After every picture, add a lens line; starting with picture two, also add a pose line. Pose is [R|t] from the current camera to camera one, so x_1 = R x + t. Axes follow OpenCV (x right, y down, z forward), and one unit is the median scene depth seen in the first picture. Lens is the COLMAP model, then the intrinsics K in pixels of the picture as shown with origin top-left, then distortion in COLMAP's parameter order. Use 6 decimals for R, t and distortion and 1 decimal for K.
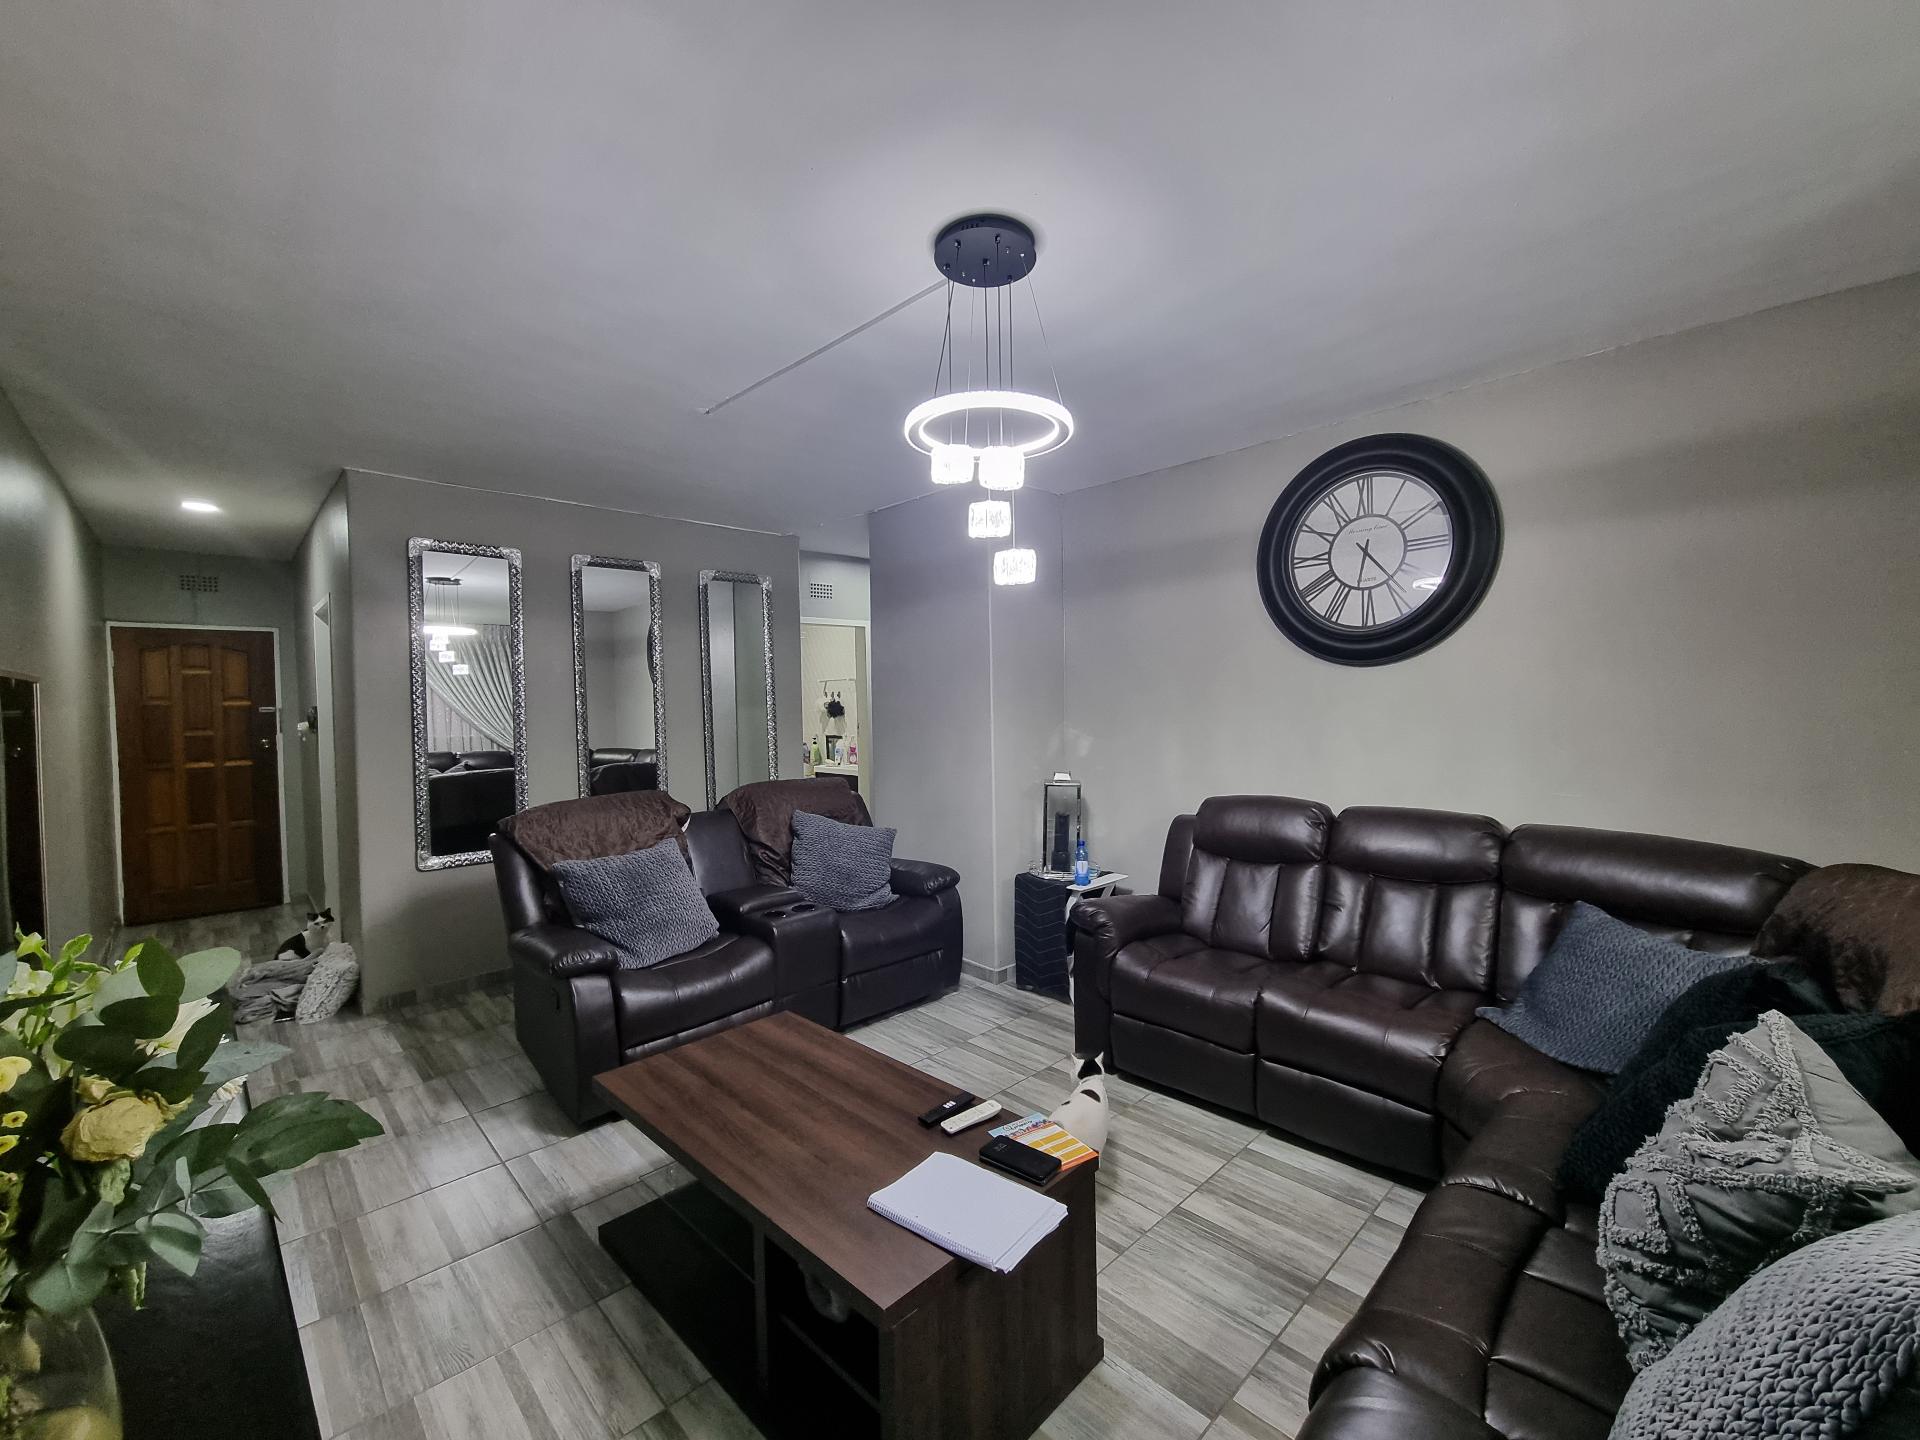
lens RADIAL K [[783.4, 0, 977.4], [0, 783.4, 716.9], [0, 0, 1]] dist [0.000744, -0.001896]
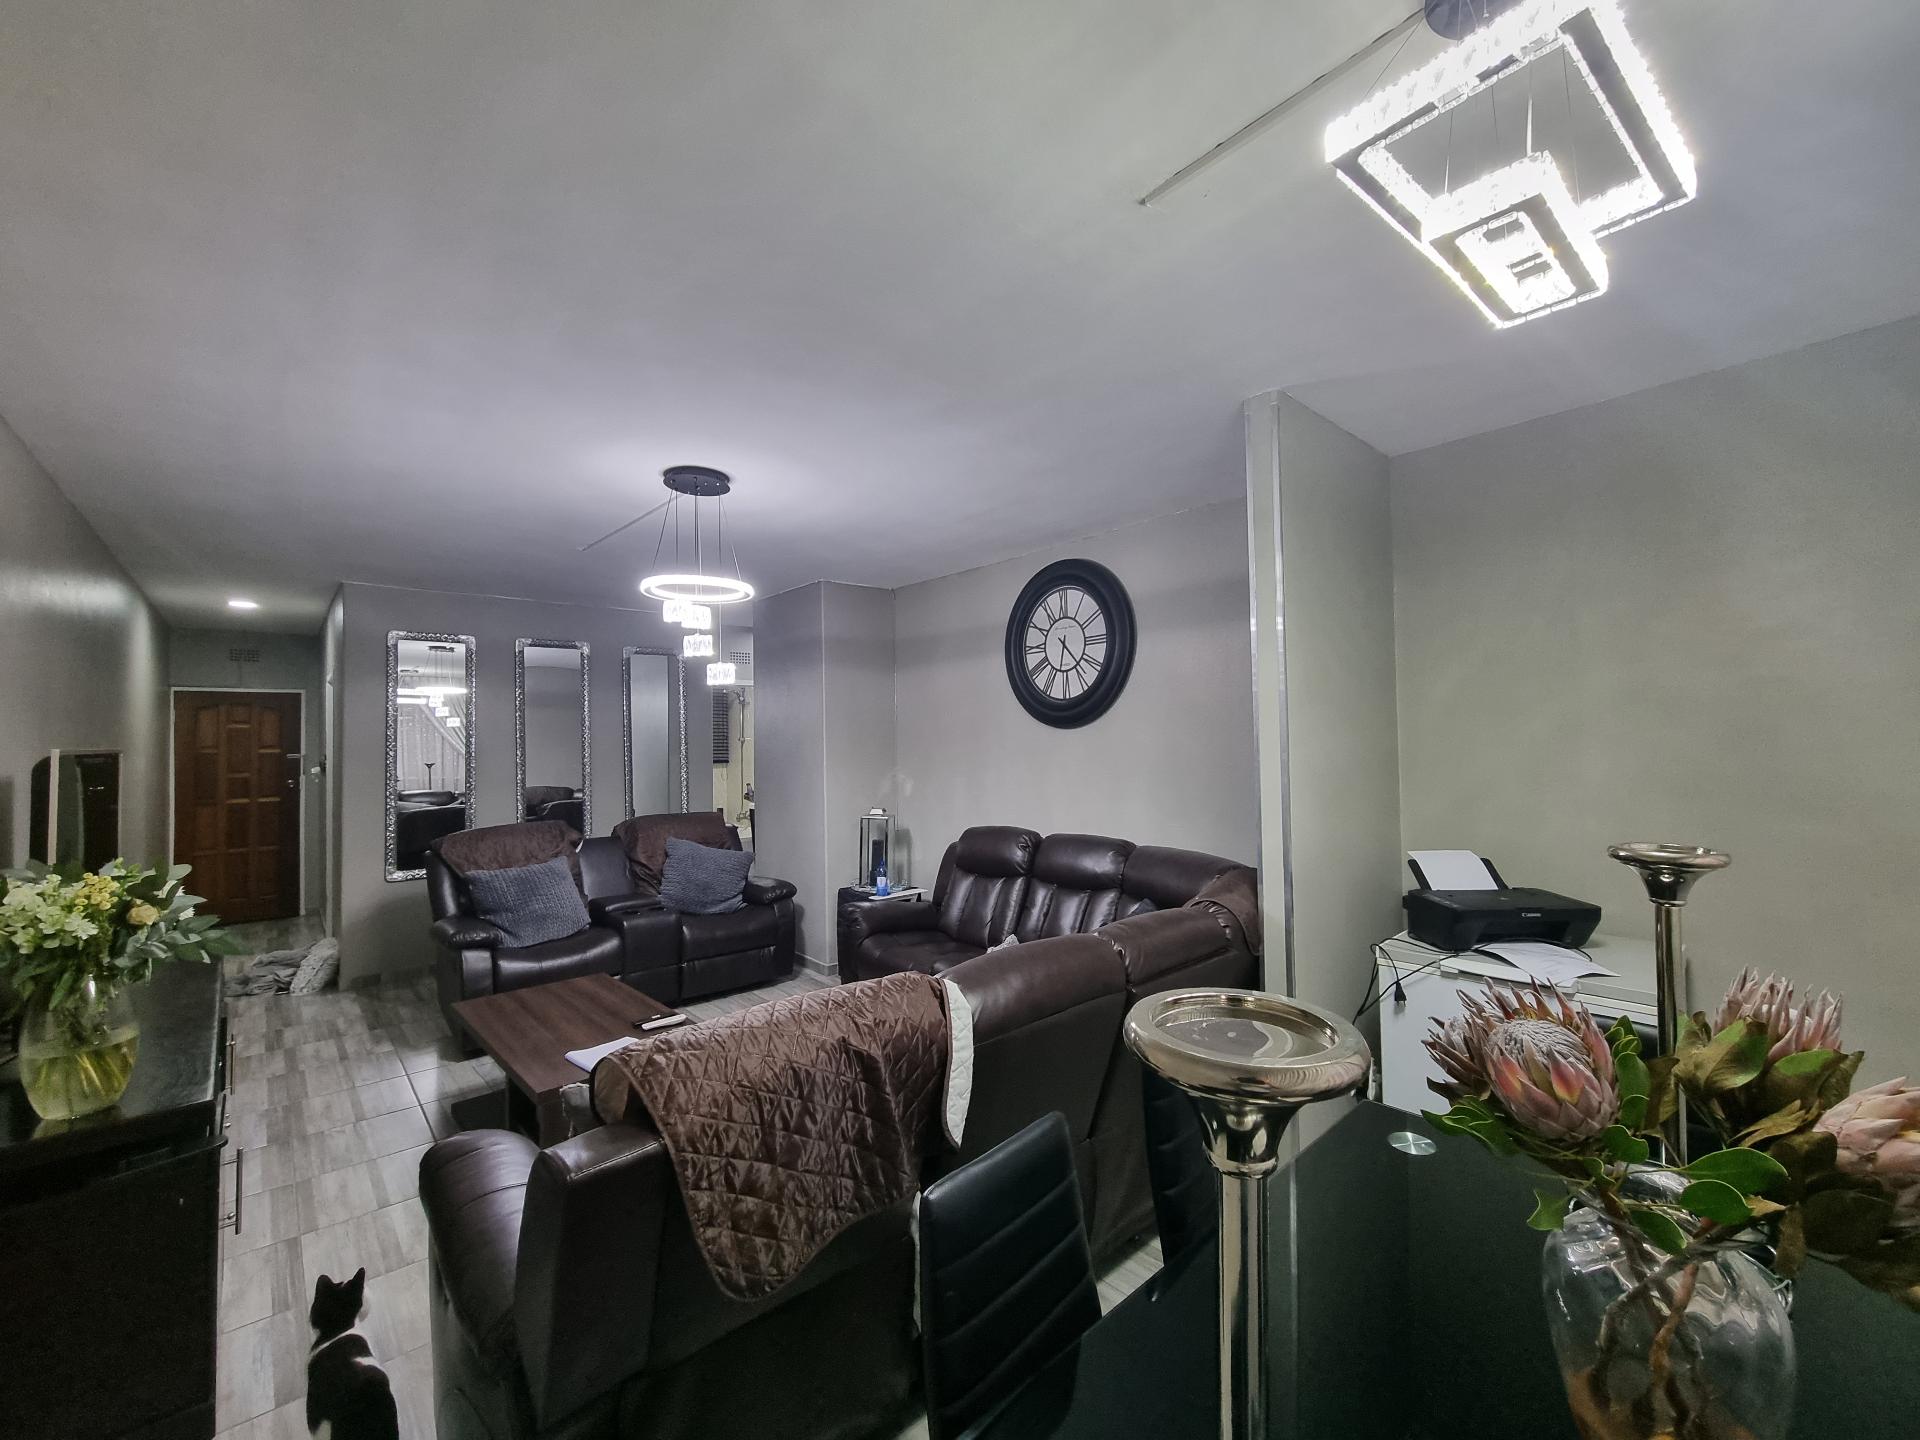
lens RADIAL K [[783.4, 0, 977.4], [0, 783.4, 716.9], [0, 0, 1]] dist [0.000744, -0.001896]
pose [[0.999142, -0.001416, -0.041391, 0.387155], [-0.000675, 0.998726, -0.050461, -0.016684], [0.041409, 0.050445, 0.997868, -0.331893]]
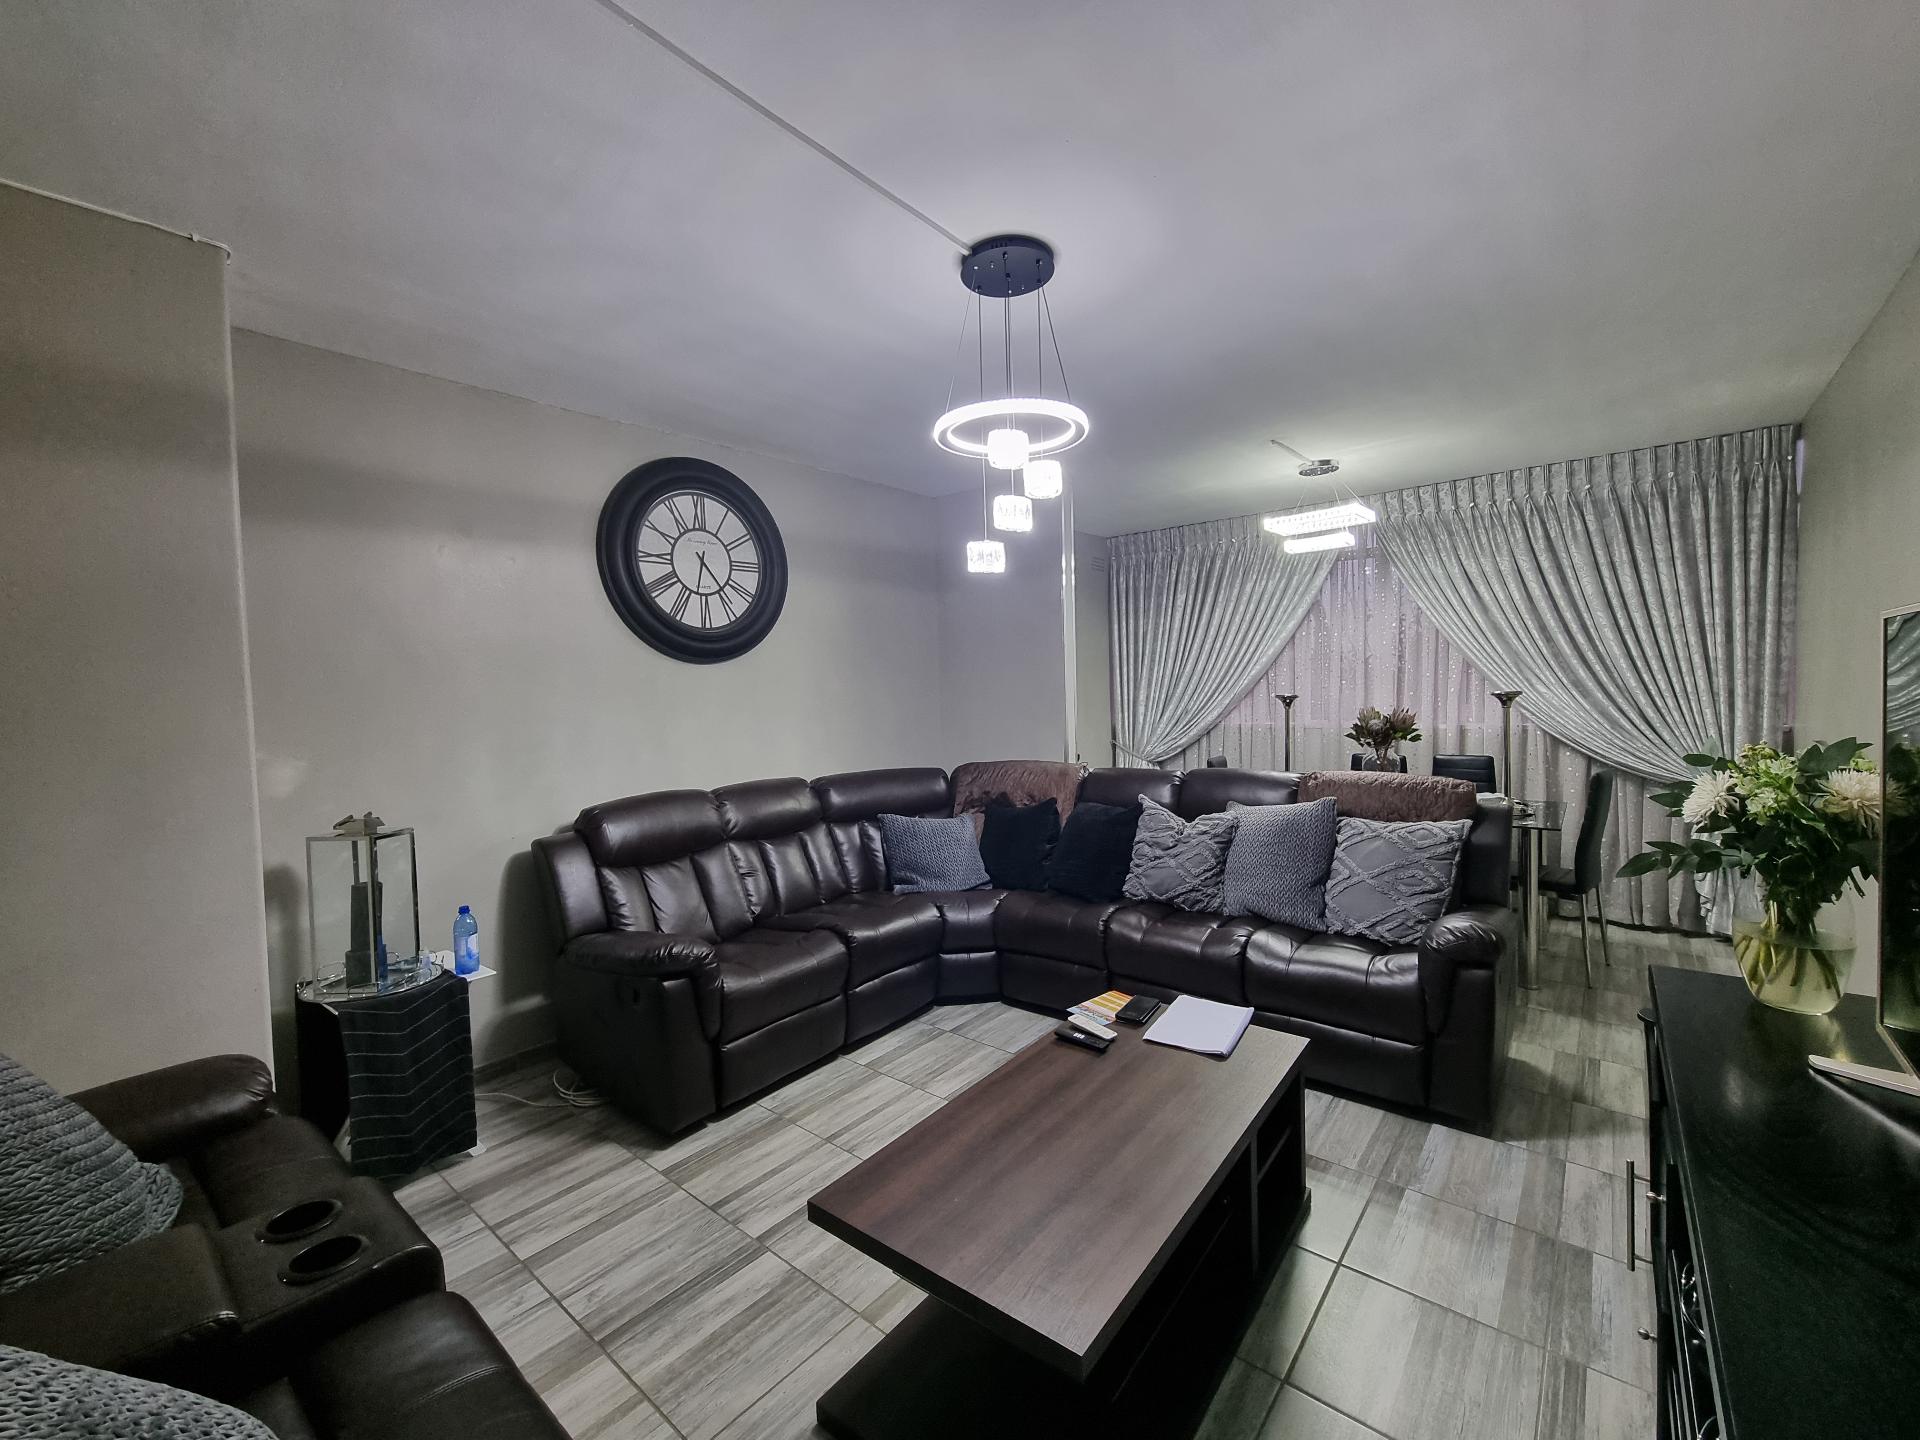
lens RADIAL K [[782.5, 0, 986.6], [0, 782.5, 717.7], [0, 0, 1]] dist [0.002791, 0.000238]
pose [[-0.107445, -0.023263, 0.993939, -0.643102], [0.047376, 0.998471, 0.028490, -0.000224], [-0.993082, 0.050150, -0.106179, 0.698719]]
